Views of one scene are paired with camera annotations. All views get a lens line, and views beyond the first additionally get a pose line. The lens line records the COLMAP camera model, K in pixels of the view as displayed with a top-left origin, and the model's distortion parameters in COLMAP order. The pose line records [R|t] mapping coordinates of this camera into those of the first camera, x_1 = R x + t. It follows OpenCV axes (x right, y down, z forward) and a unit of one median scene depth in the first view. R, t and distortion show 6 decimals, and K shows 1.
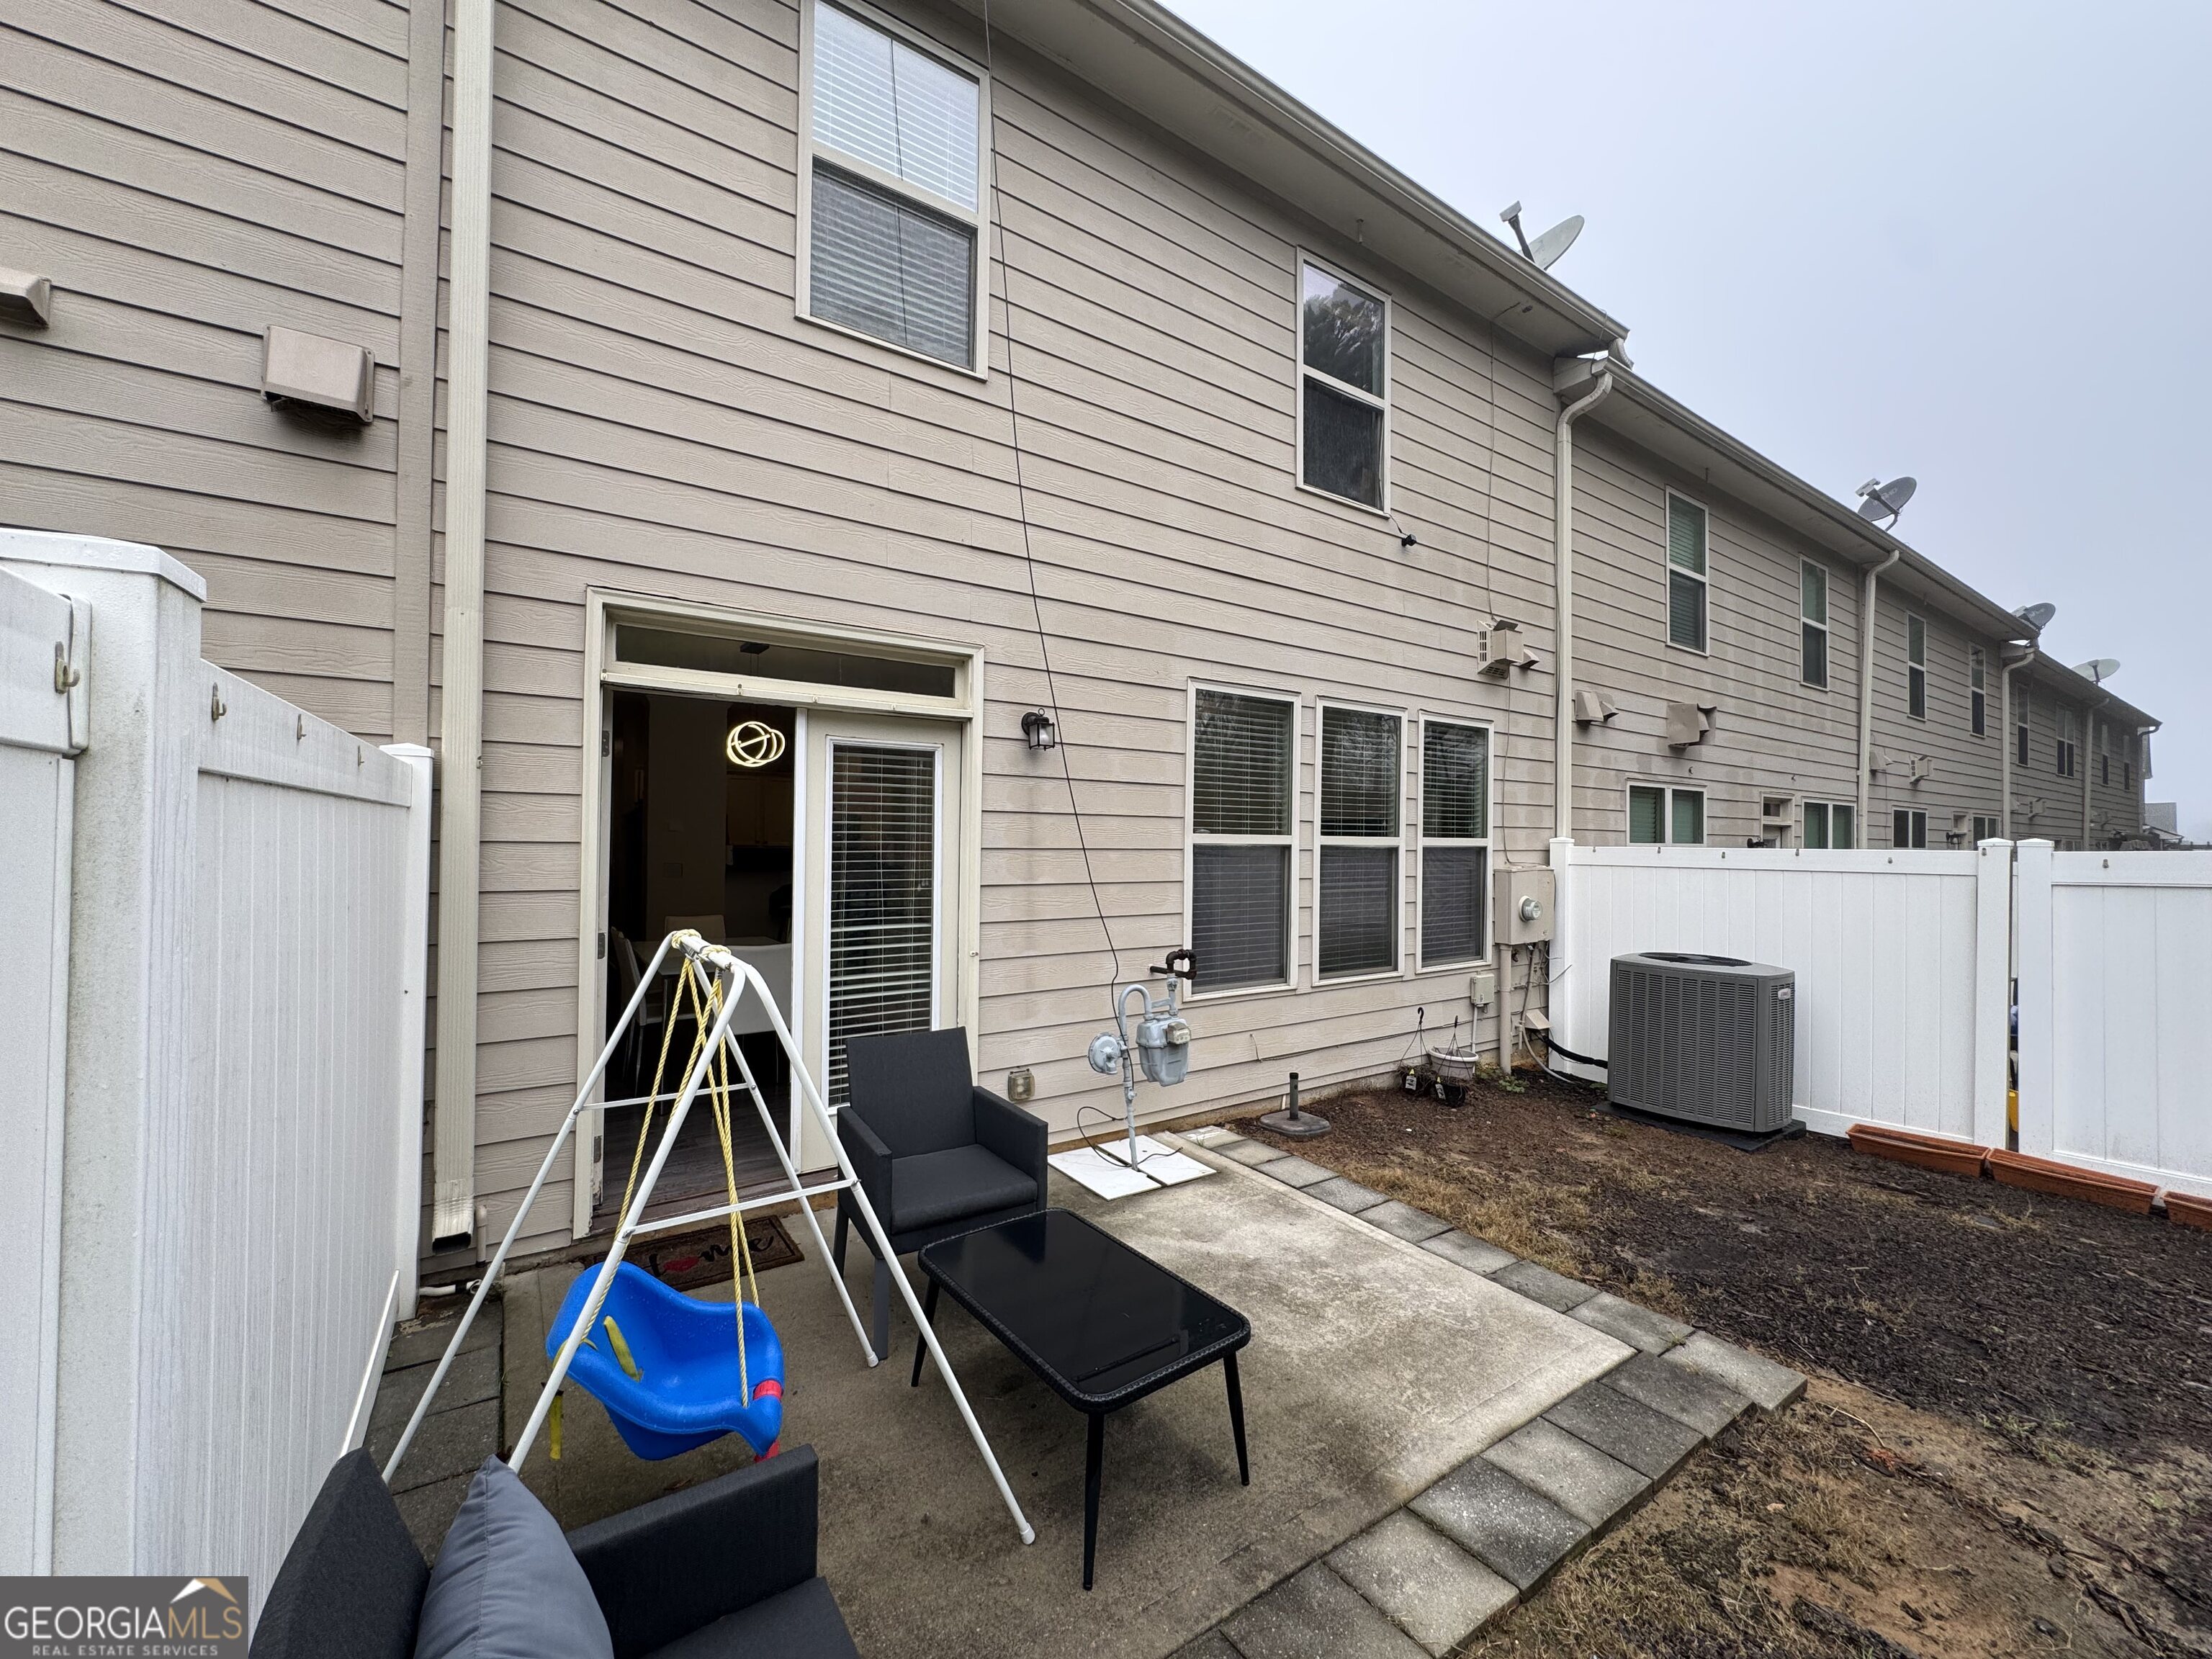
lens RADIAL K [[881.9, 0, 1106.5], [0, 881.9, 825.7], [0, 0, 1]] dist [-0.001447, 0.000050]
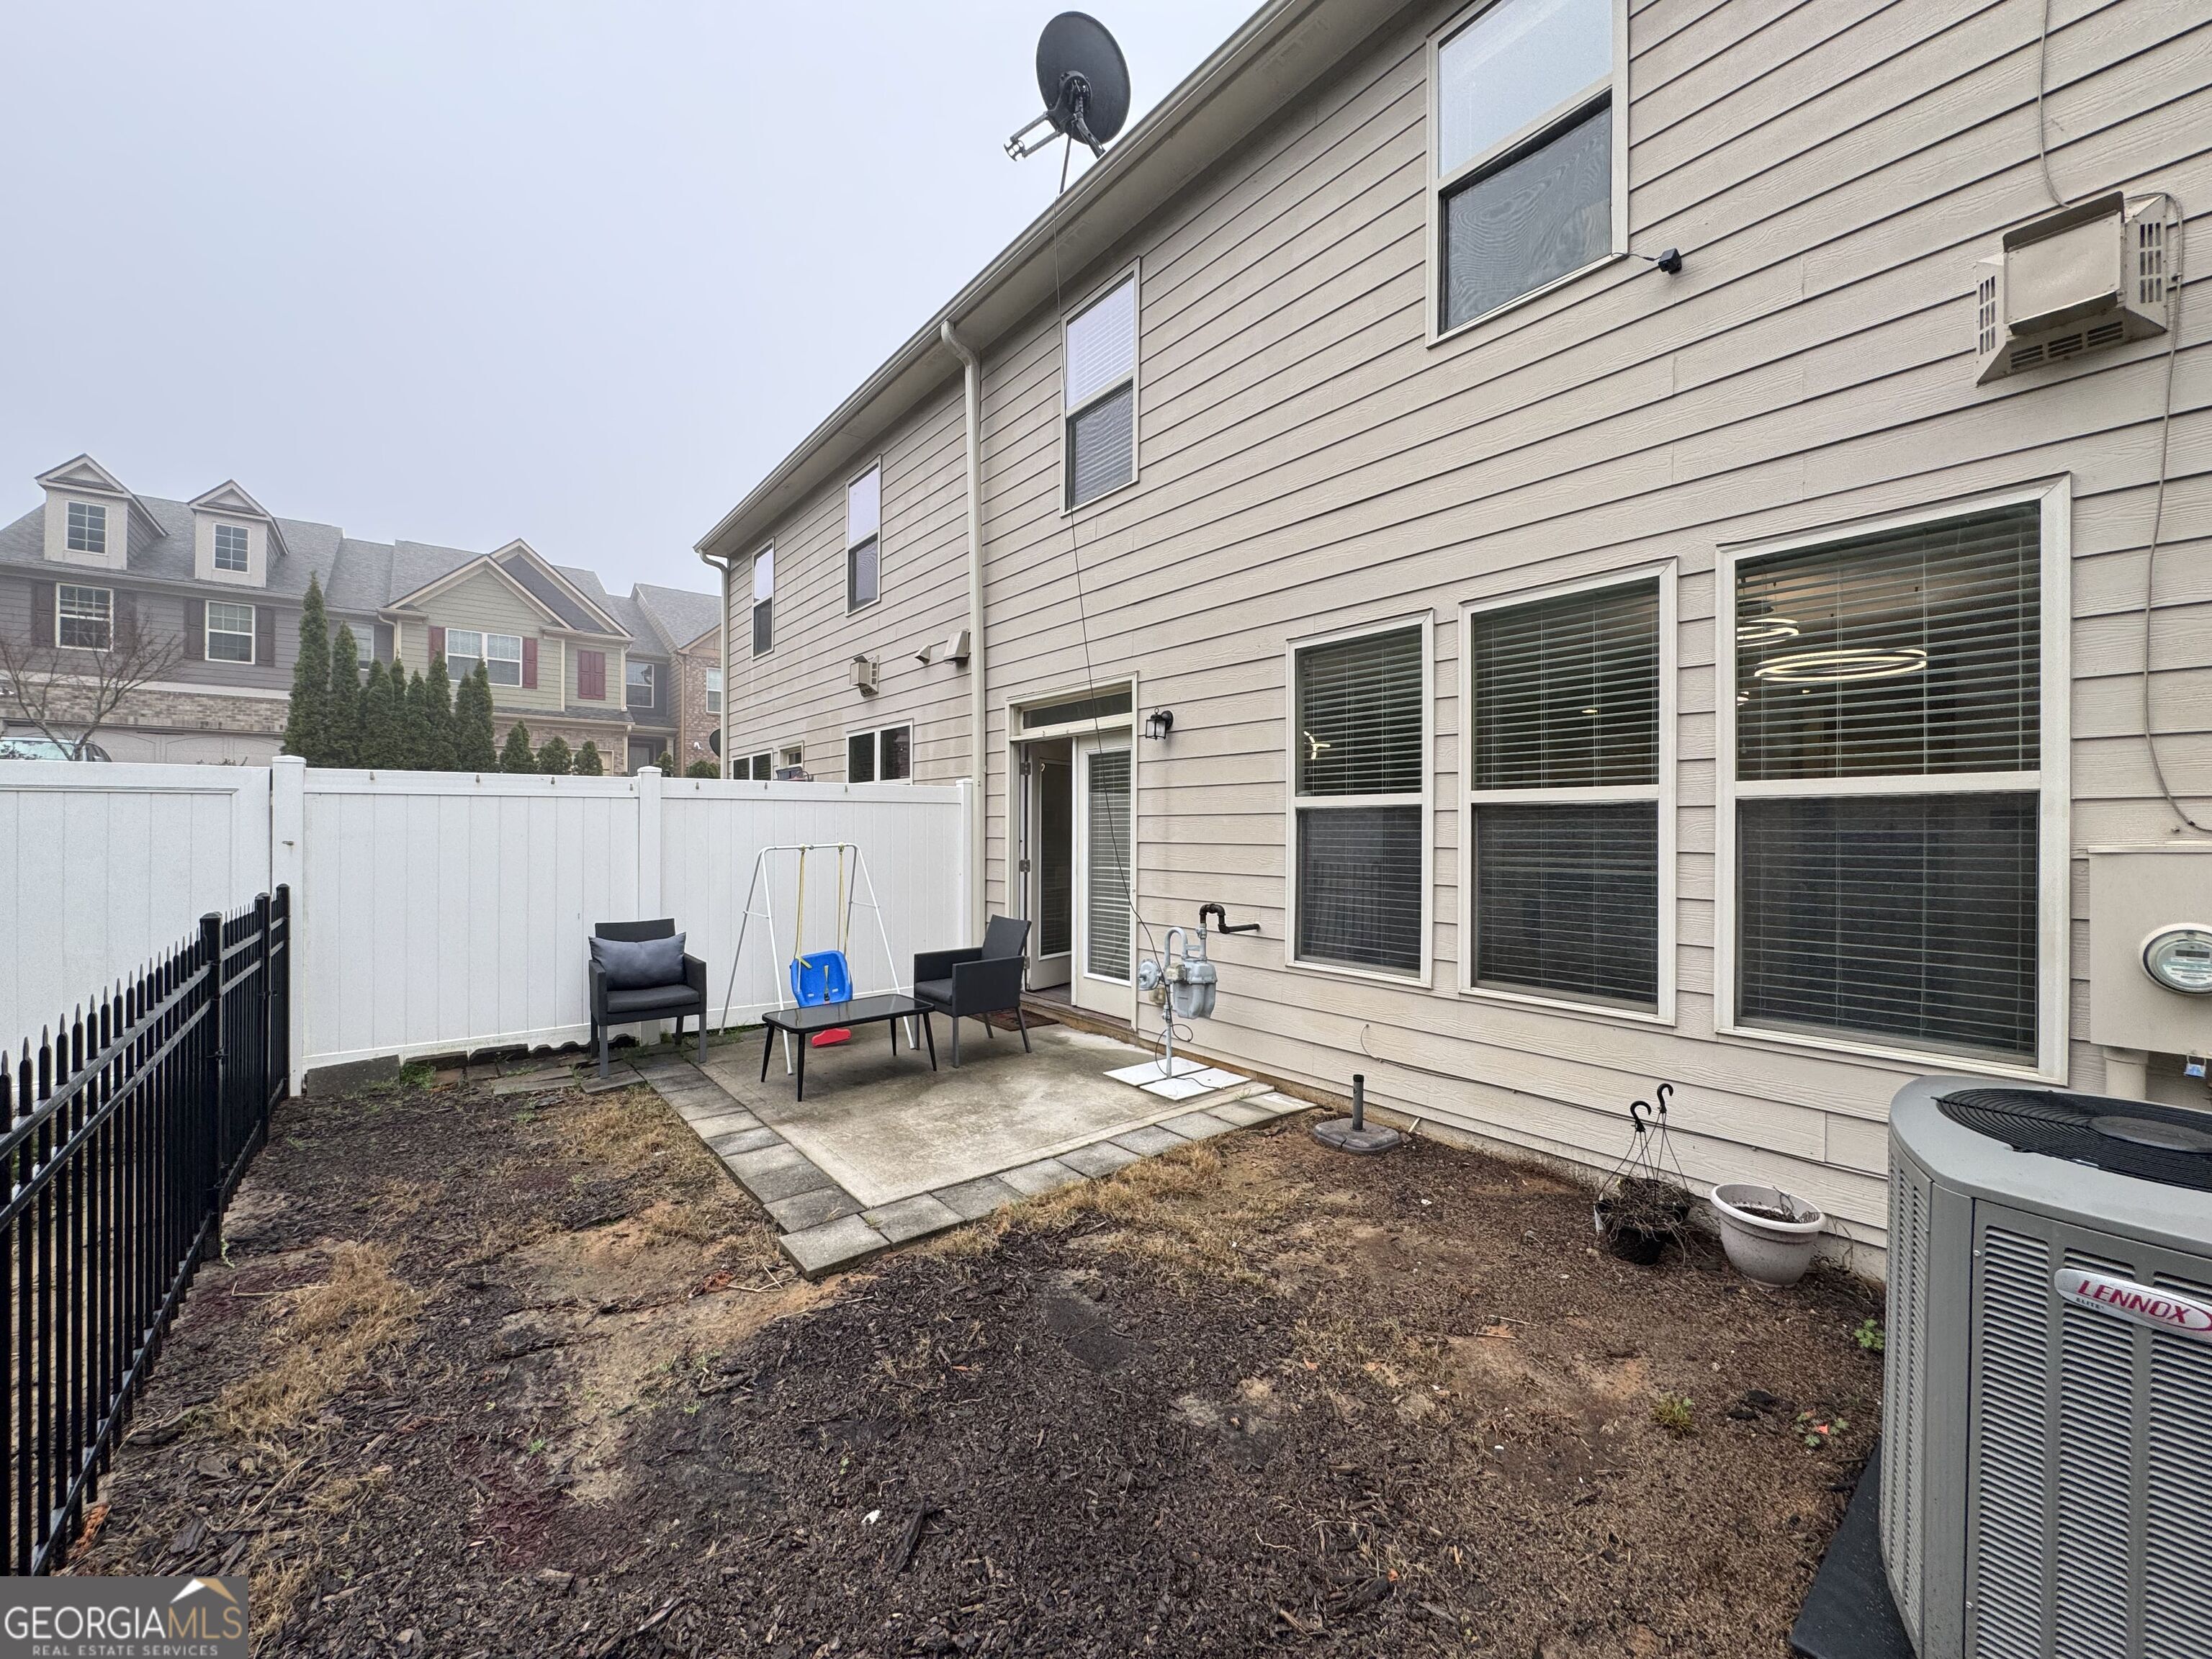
lens RADIAL K [[886.5, 0, 1106.7], [0, 886.5, 824.6], [0, 0, 1]] dist [-0.002186, 0.000220]
pose [[0.071282, -0.016608, -0.997318, 1.177051], [0.014813, 0.999769, -0.015590, 0.057140], [0.997346, -0.013662, 0.071511, 0.792124]]
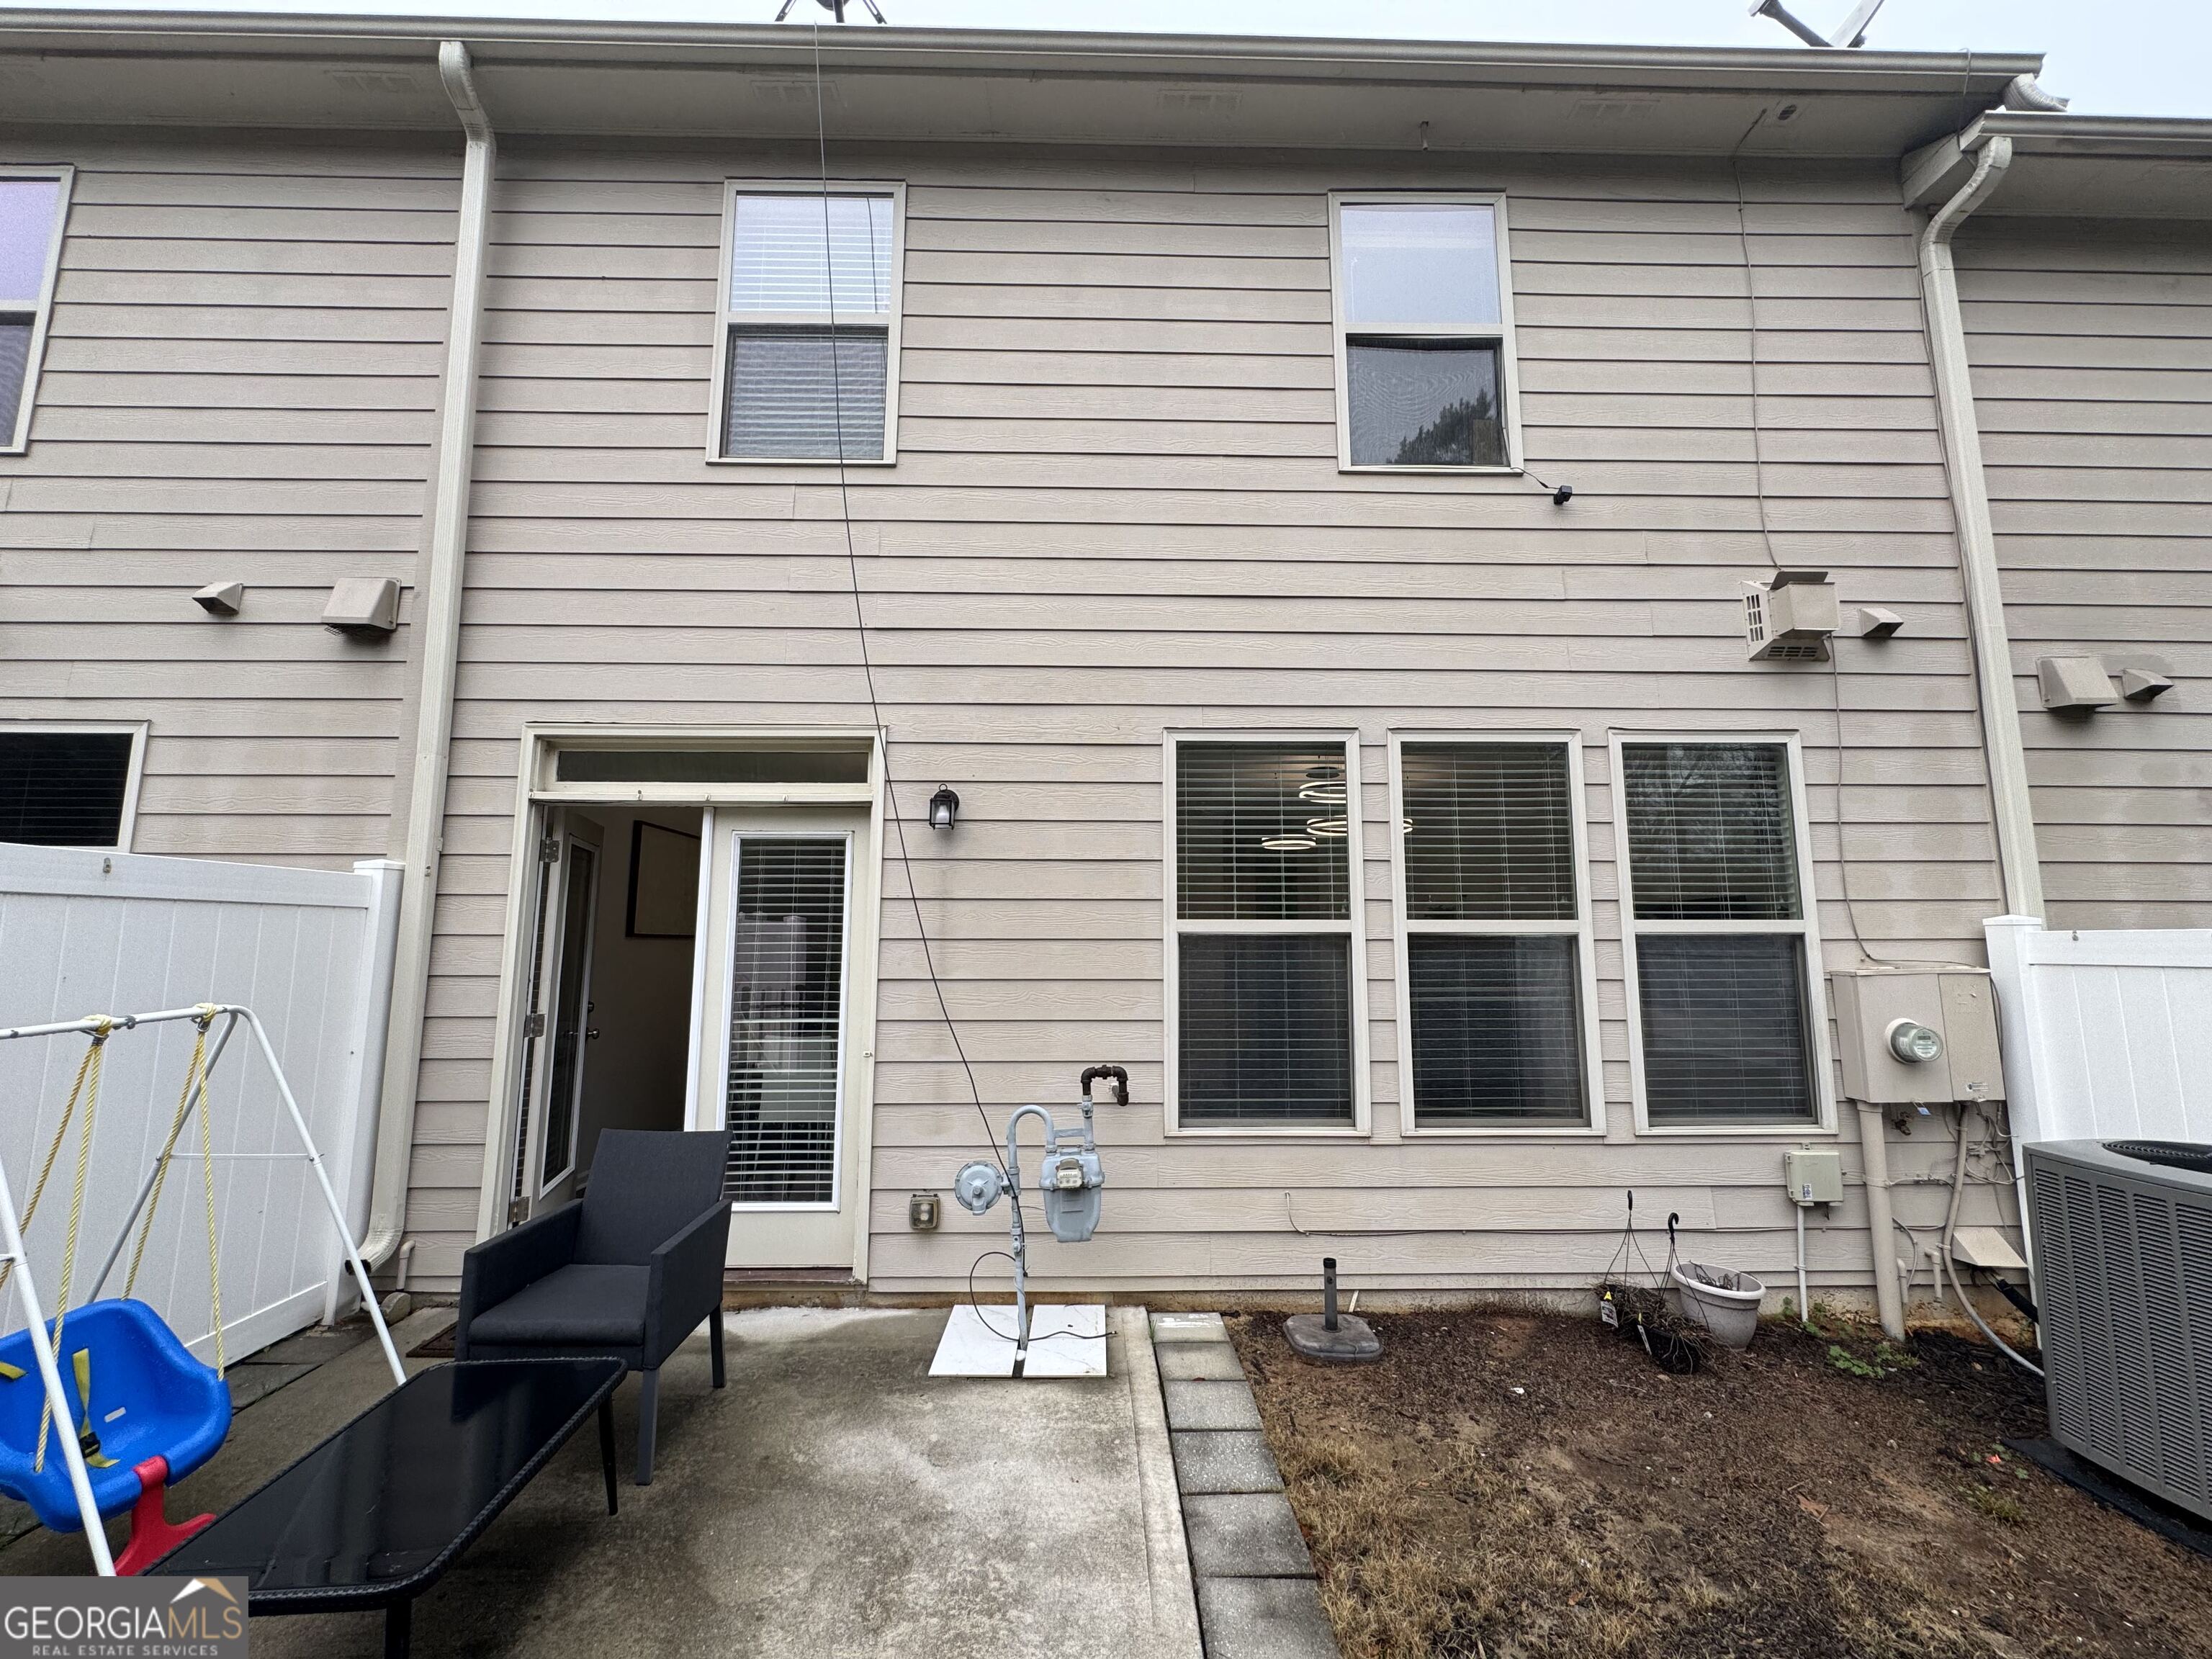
lens RADIAL K [[881.9, 0, 1106.5], [0, 881.9, 825.7], [0, 0, 1]] dist [-0.001447, 0.000050]
pose [[0.834541, -0.082734, -0.544699, 0.535555], [0.017200, 0.992091, -0.124337, 0.025220], [0.550678, 0.094395, 0.829363, 0.324744]]
